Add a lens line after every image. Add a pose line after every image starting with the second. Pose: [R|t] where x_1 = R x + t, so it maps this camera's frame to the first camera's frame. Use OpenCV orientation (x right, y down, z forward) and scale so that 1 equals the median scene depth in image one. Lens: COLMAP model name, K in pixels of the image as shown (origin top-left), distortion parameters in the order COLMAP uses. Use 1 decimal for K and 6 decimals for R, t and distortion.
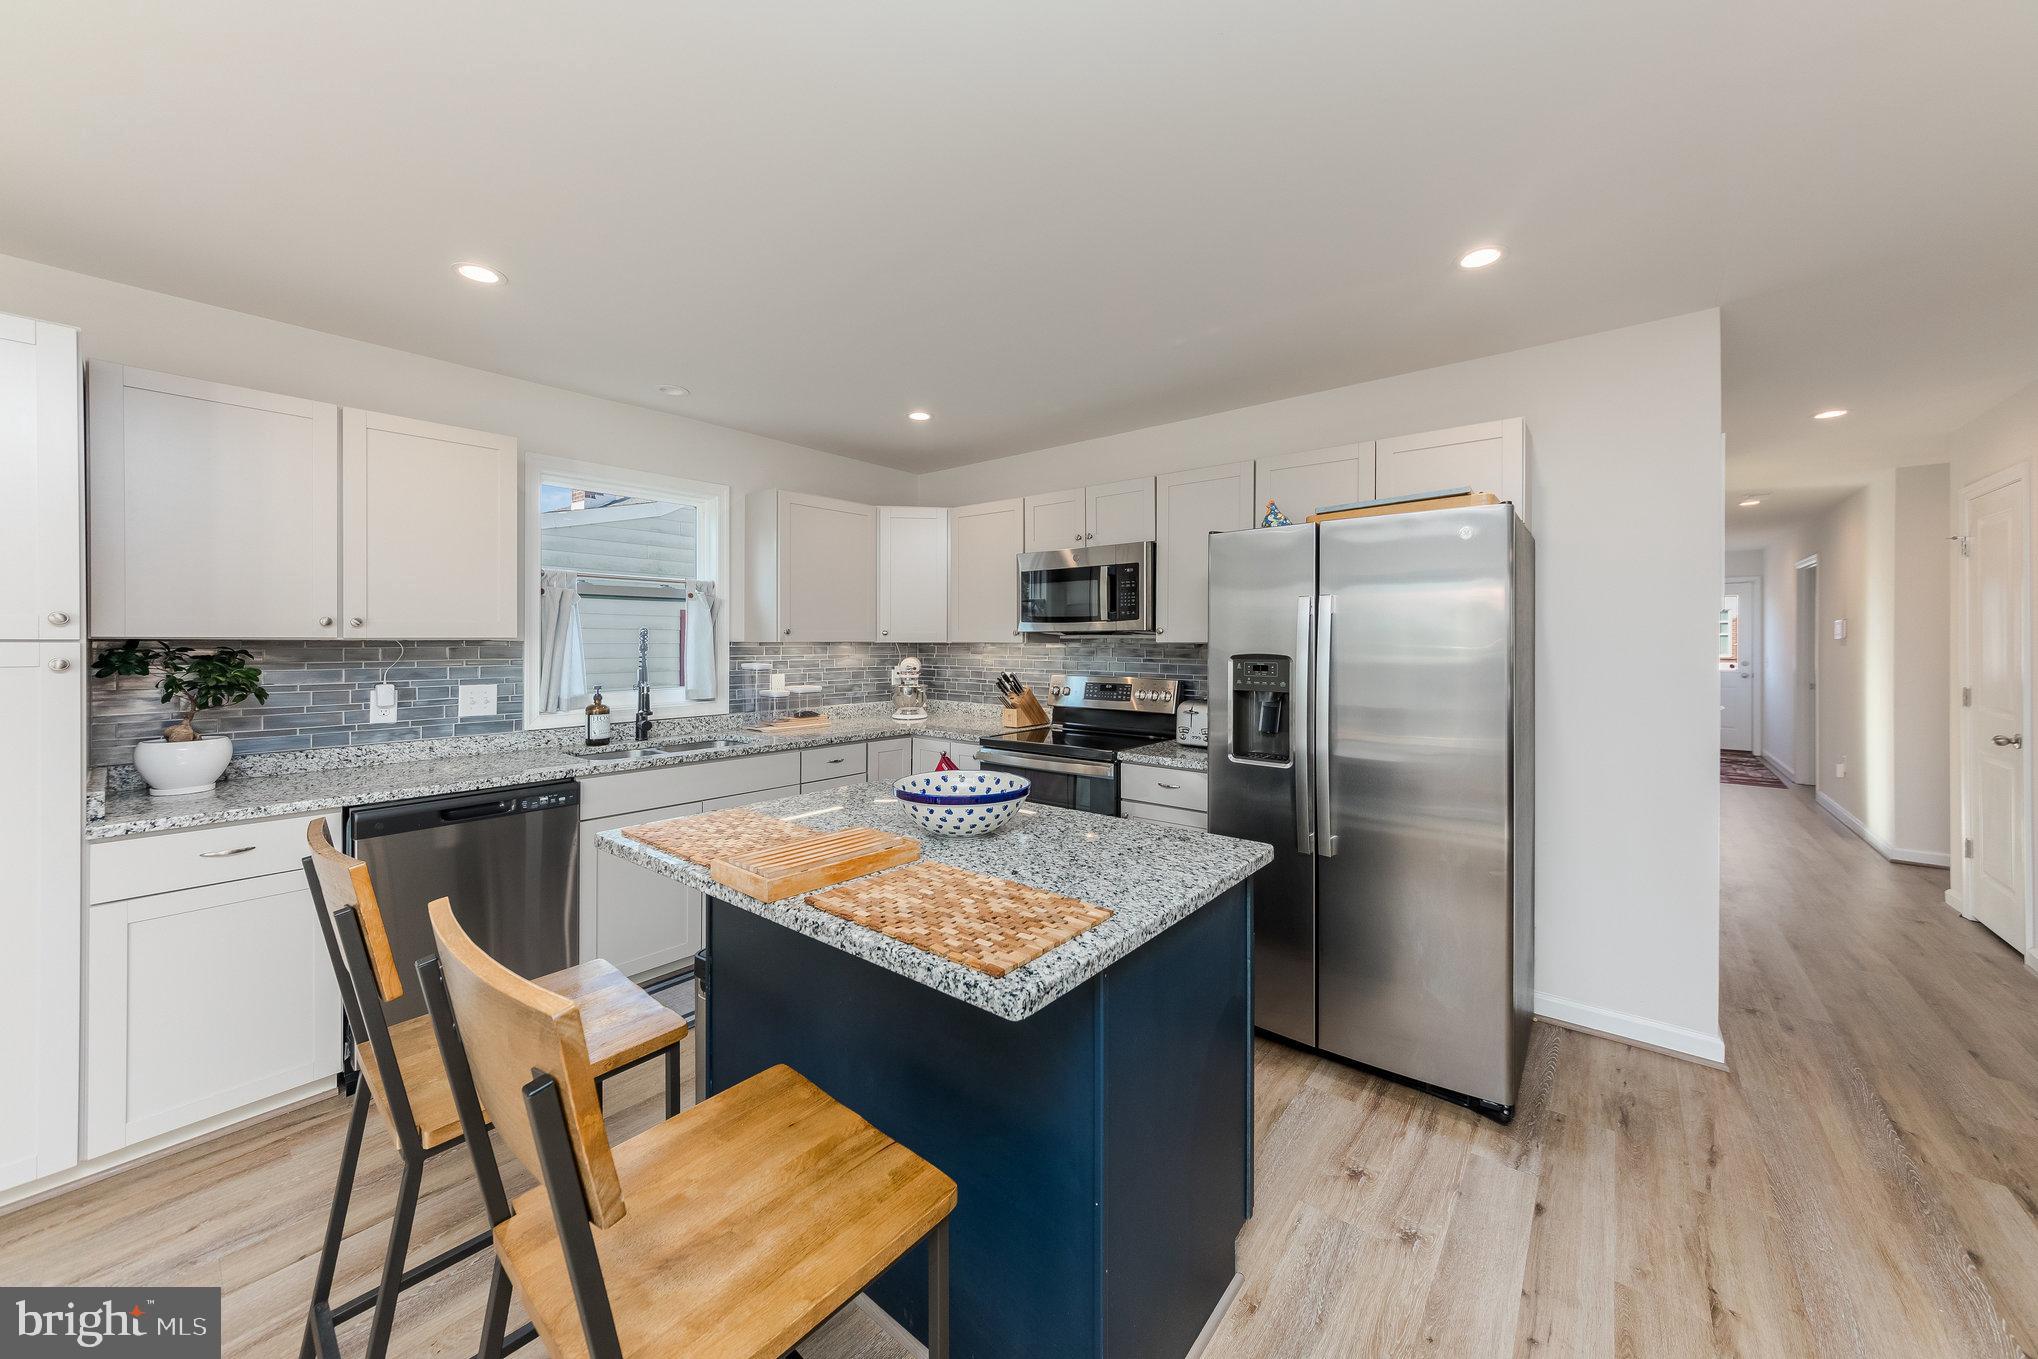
lens RADIAL K [[730.6, 0, 1017.1], [0, 730.6, 664.5], [0, 0, 1]] dist [0.010415, 0.000034]
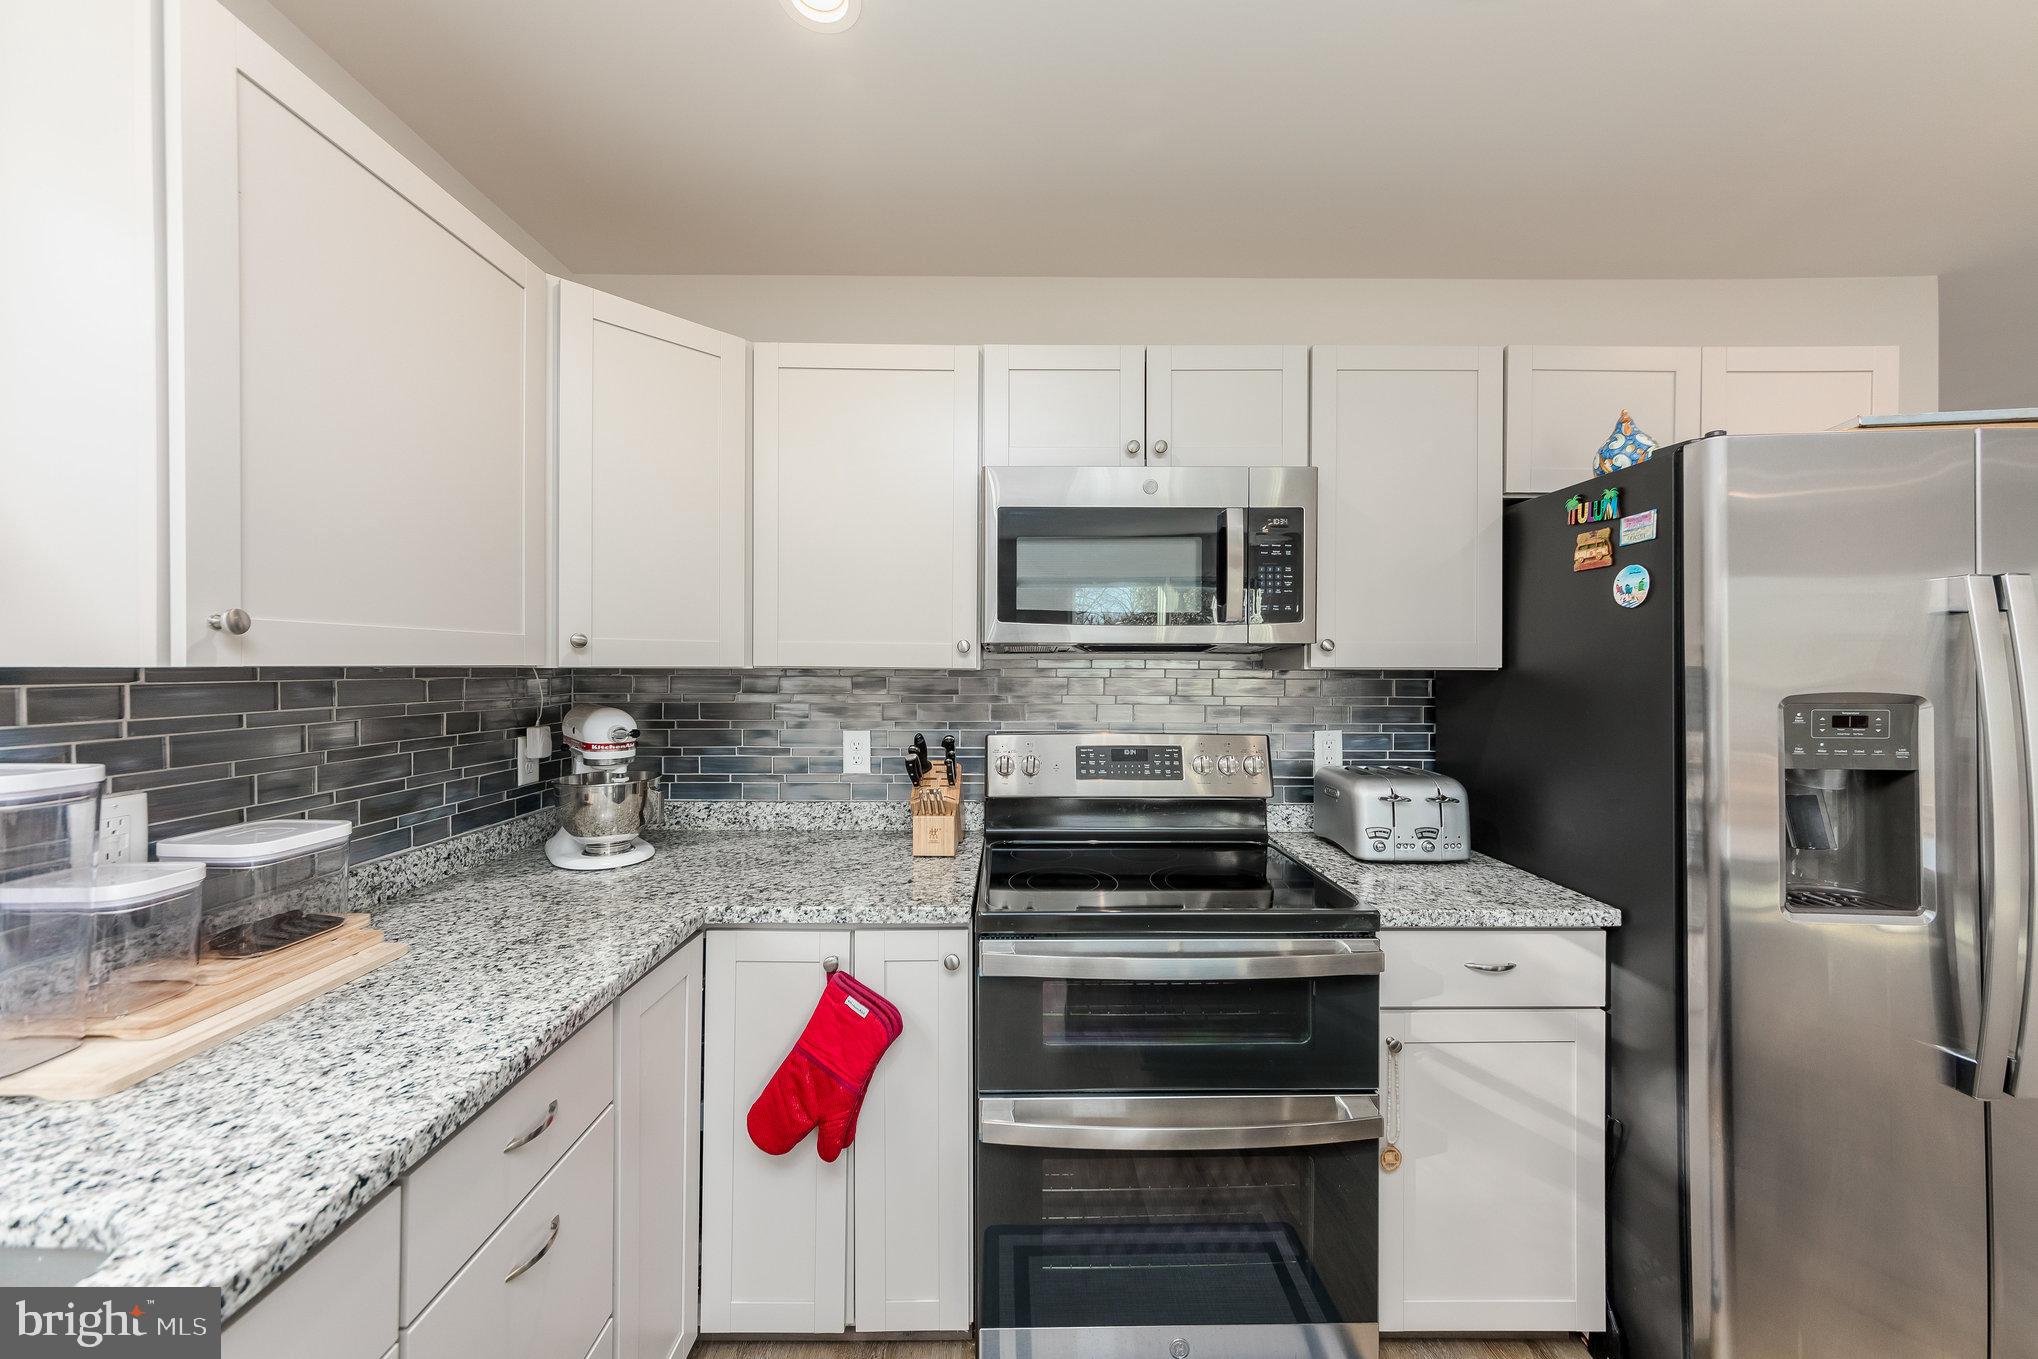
lens RADIAL K [[730.6, 0, 1017.1], [0, 730.6, 664.5], [0, 0, 1]] dist [0.010415, 0.000034]
pose [[0.770994, 0.000111, 0.636842, -0.311097], [0.019691, 0.999518, -0.024014, -0.024715], [-0.636538, 0.031055, 0.770620, 0.752207]]
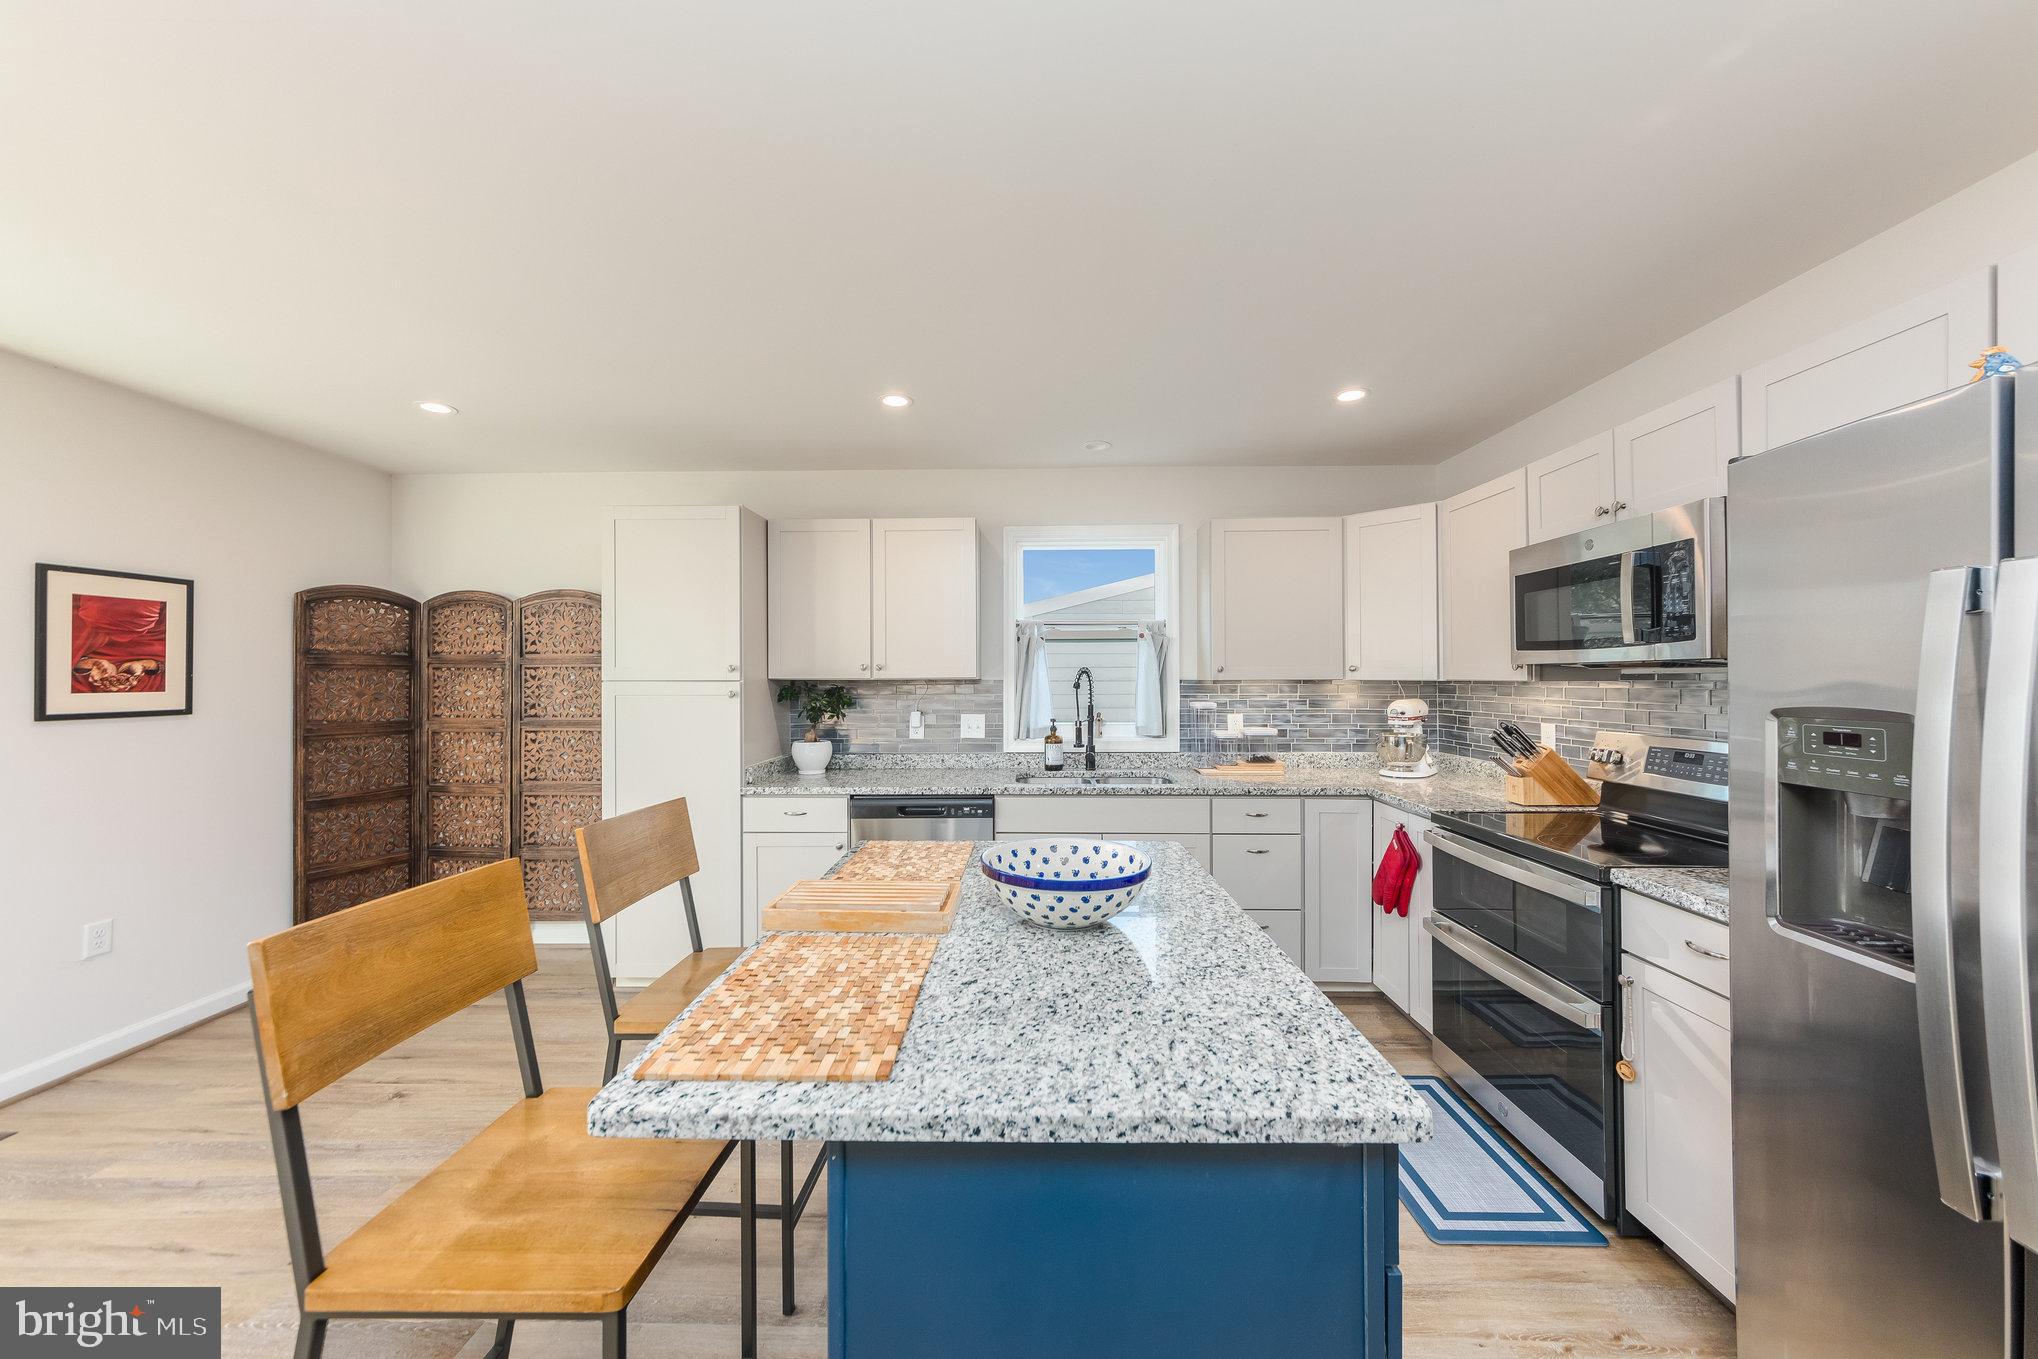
lens RADIAL K [[722.3, 0, 1019.8], [0, 722.3, 688.7], [0, 0, 1]] dist [-0.000339, 0.000027]
pose [[0.620872, 0.008399, -0.783867, 0.283569], [-0.021026, 0.999761, -0.005942, -0.010010], [0.783630, 0.020171, 0.620901, 0.255443]]
